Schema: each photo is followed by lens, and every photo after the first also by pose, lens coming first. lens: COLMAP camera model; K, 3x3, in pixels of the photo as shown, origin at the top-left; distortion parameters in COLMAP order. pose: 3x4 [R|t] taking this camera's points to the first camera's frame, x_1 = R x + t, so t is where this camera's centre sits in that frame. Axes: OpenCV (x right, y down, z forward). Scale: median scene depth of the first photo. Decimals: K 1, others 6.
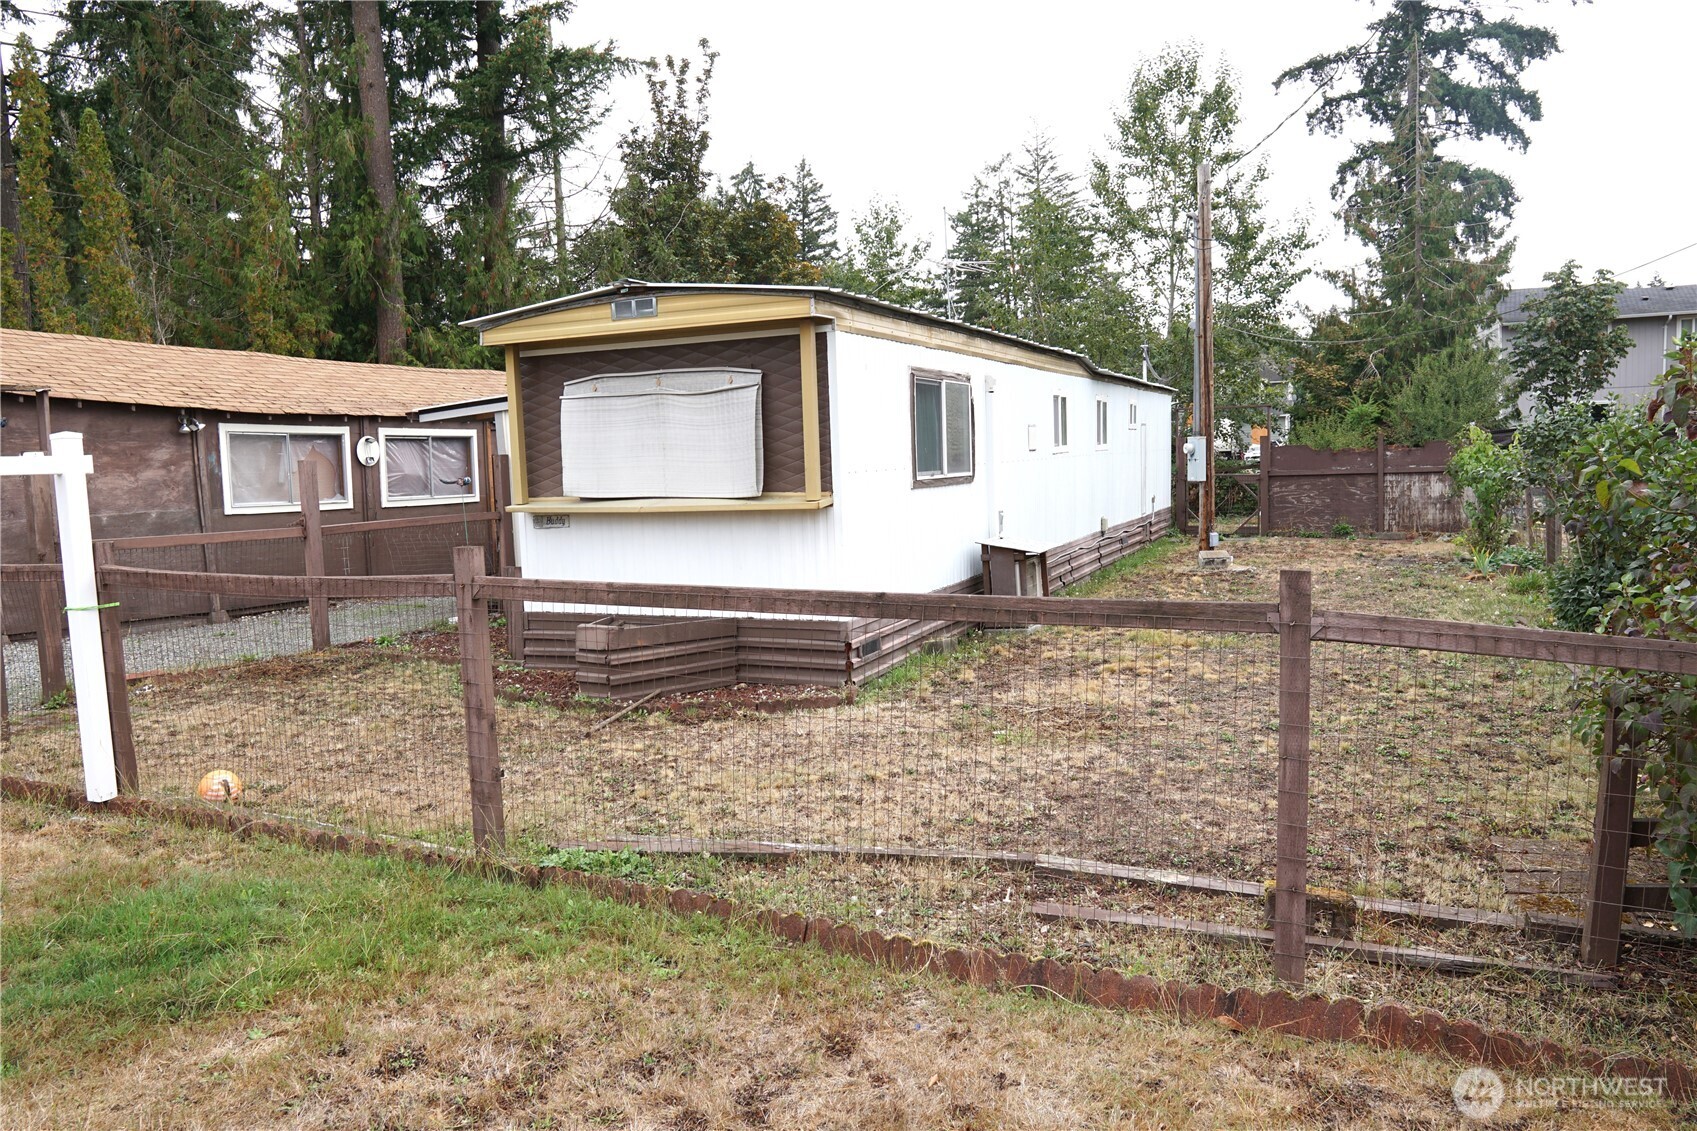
lens RADIAL K [[1191.3, 0, 858.4], [0, 1191.3, 564.4], [0, 0, 1]] dist [-0.100256, 0.061417]
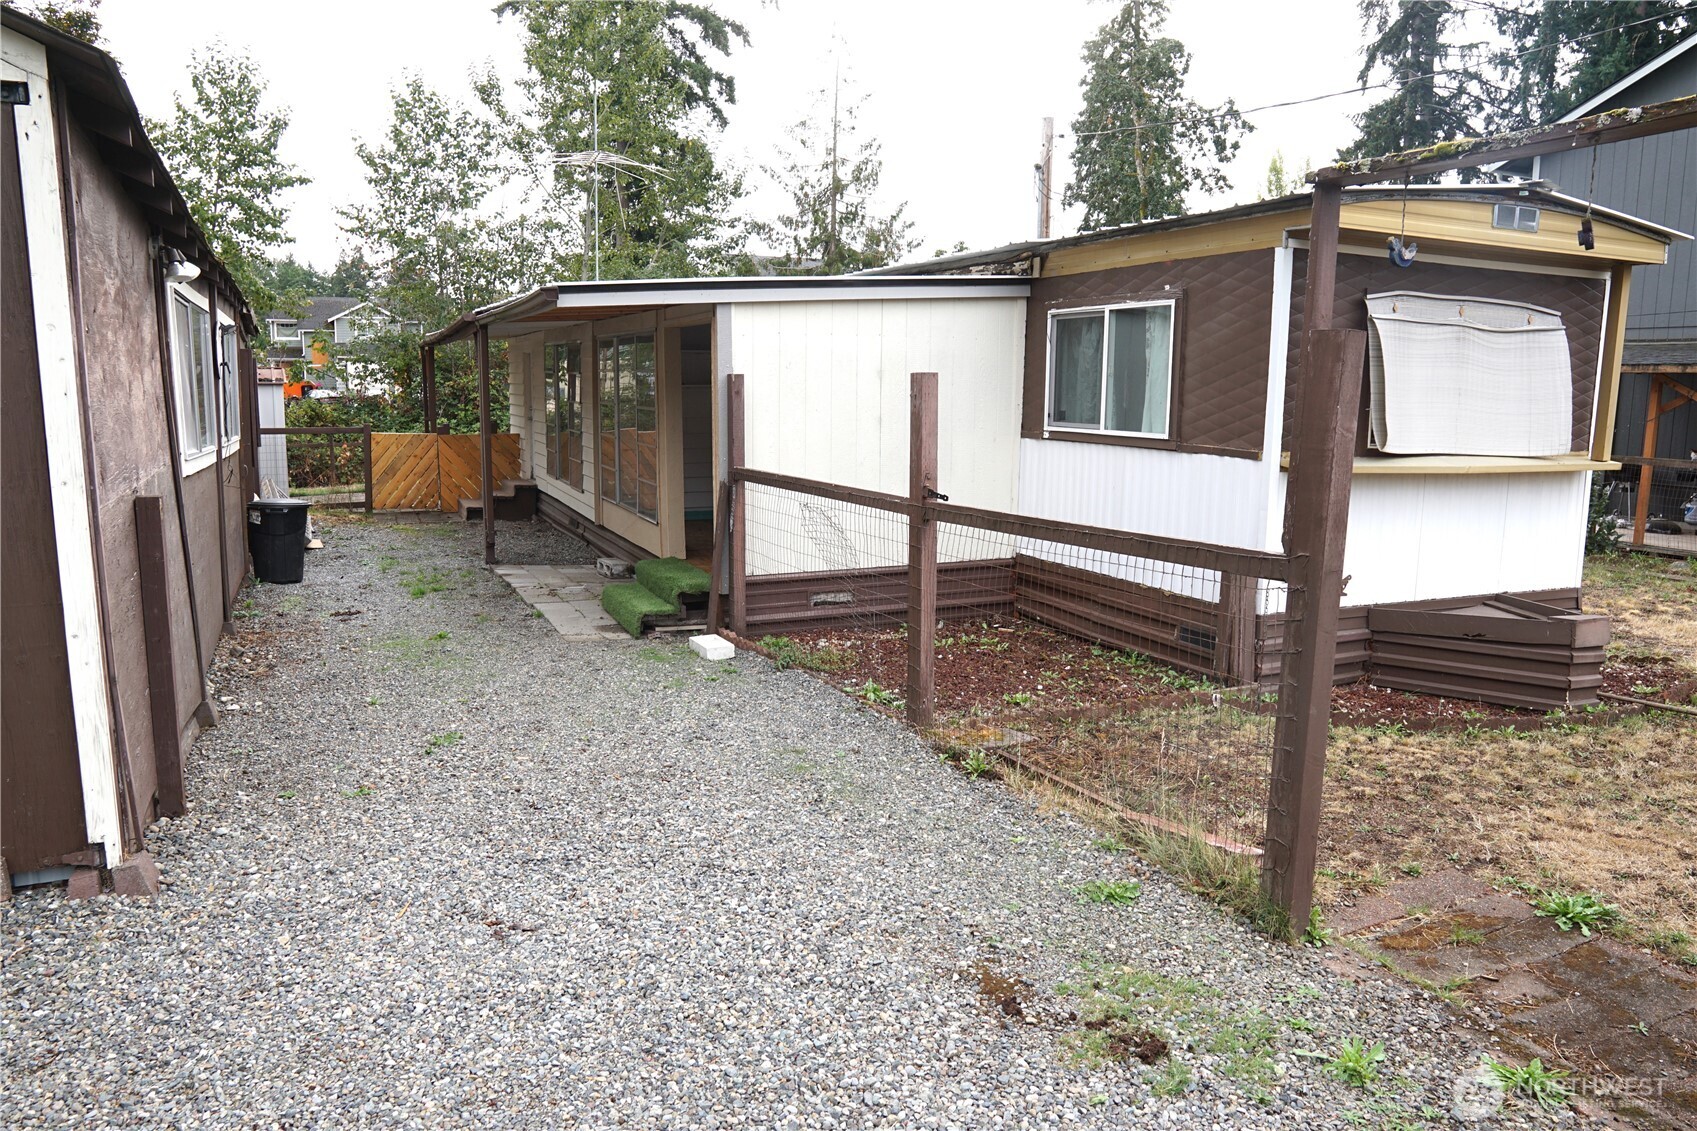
lens RADIAL K [[1191.3, 0, 846.7], [0, 1191.3, 561.9], [0, 0, 1]] dist [-0.100256, 0.061417]
pose [[0.685115, -0.063275, 0.725682, -0.312598], [0.030134, 0.997829, 0.058555, -0.012923], [-0.727812, -0.018249, 0.685534, 0.229715]]
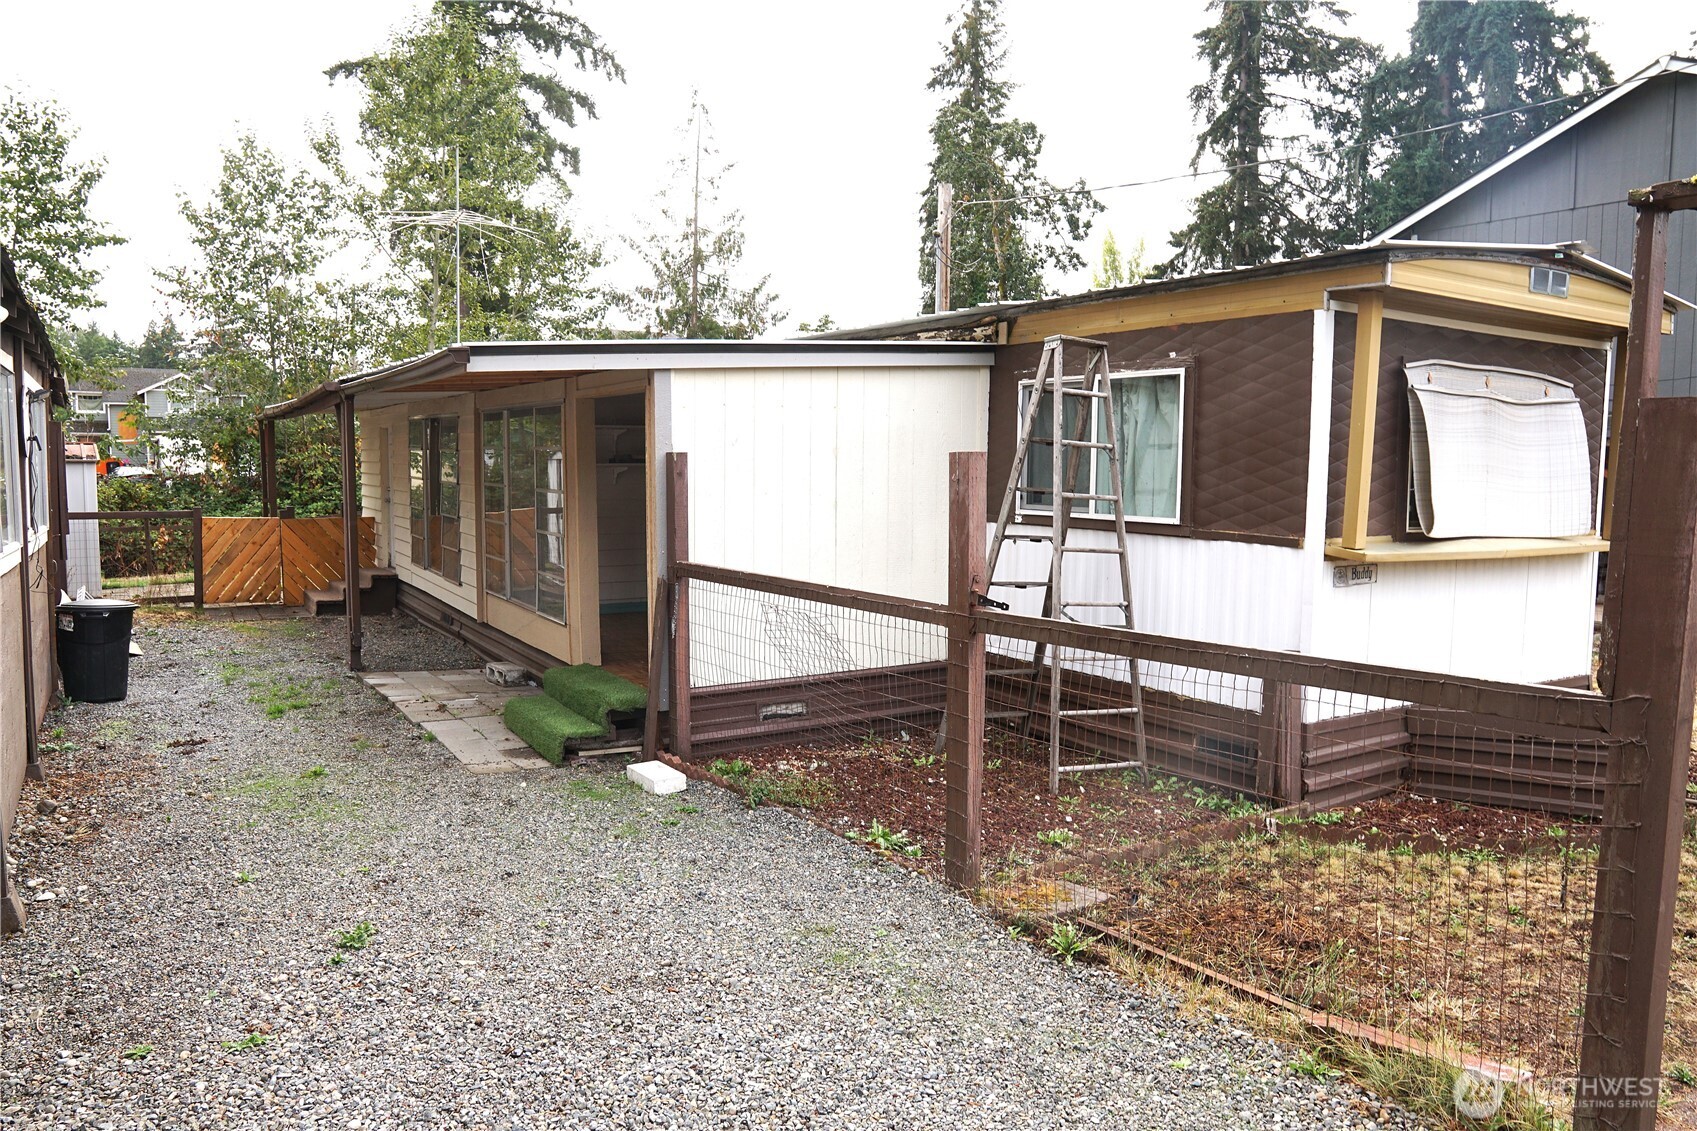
lens RADIAL K [[1191.3, 0, 847.5], [0, 1191.3, 560.9], [0, 0, 1]] dist [-0.100256, 0.061417]
pose [[0.578657, -0.025999, 0.815157, -0.300209], [0.044166, 0.999024, 0.000511, -0.018153], [-0.814374, 0.035707, 0.579240, 0.274611]]
